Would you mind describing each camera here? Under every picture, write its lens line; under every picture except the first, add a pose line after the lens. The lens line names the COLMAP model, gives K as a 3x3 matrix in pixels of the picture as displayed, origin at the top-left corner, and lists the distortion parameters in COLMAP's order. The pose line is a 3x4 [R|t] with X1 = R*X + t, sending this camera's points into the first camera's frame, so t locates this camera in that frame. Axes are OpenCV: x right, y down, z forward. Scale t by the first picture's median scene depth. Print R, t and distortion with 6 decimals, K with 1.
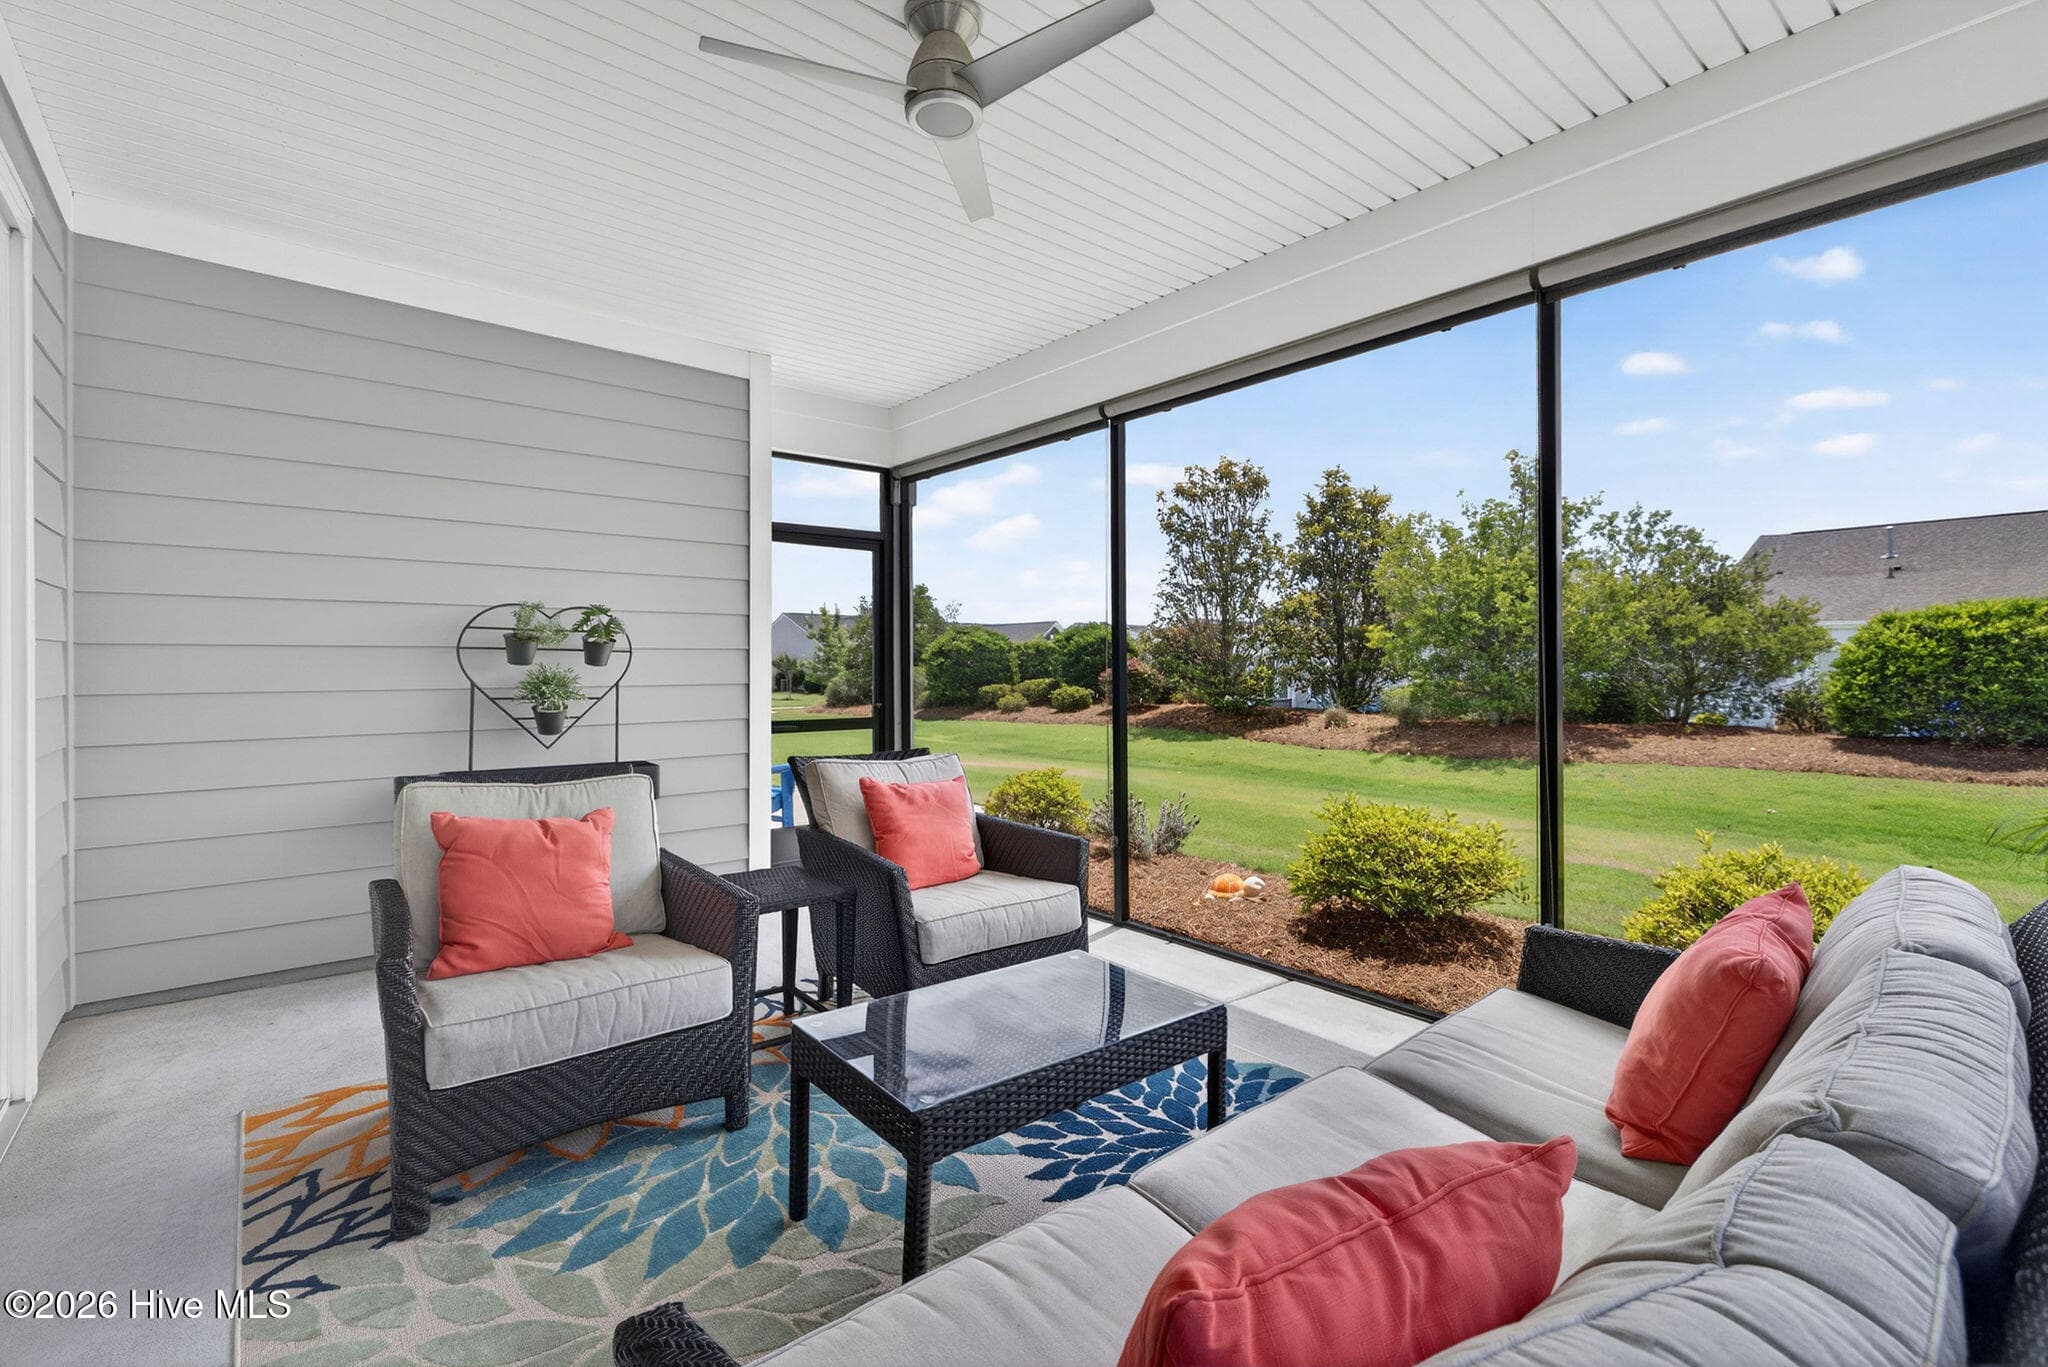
lens RADIAL K [[873.4, 0, 1029.8], [0, 873.4, 671.5], [0, 0, 1]] dist [0.000132, -0.000081]
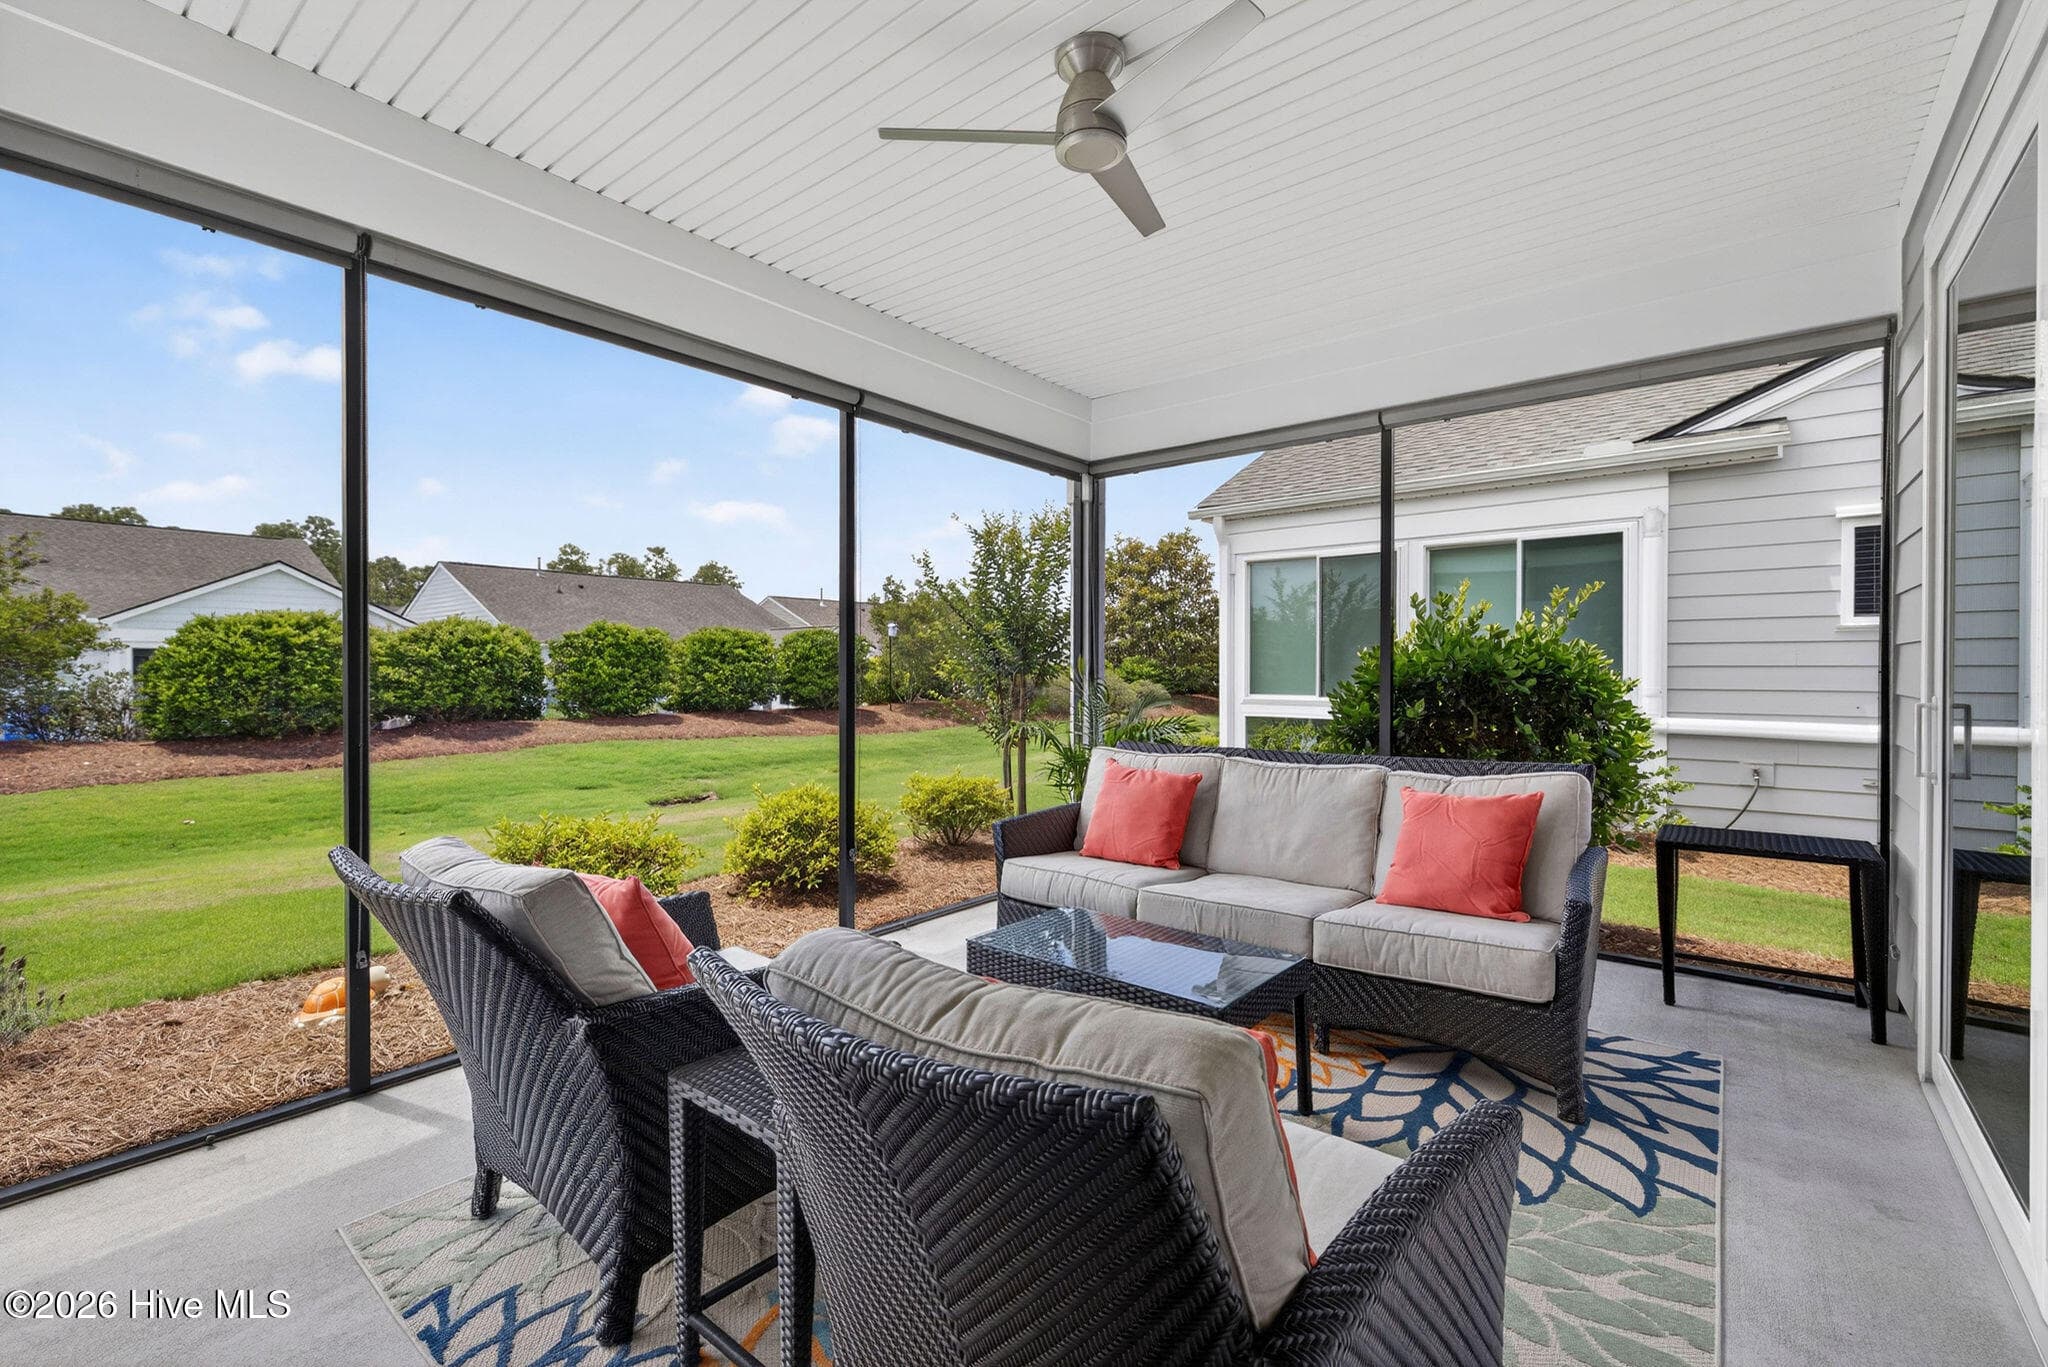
lens RADIAL K [[873.4, 0, 1029.8], [0, 873.4, 671.5], [0, 0, 1]] dist [0.000132, -0.000081]
pose [[-0.168479, -0.002763, 0.985701, -0.217907], [0.005891, 0.999975, 0.003810, -0.000967], [-0.985688, 0.006448, -0.168459, 0.242886]]
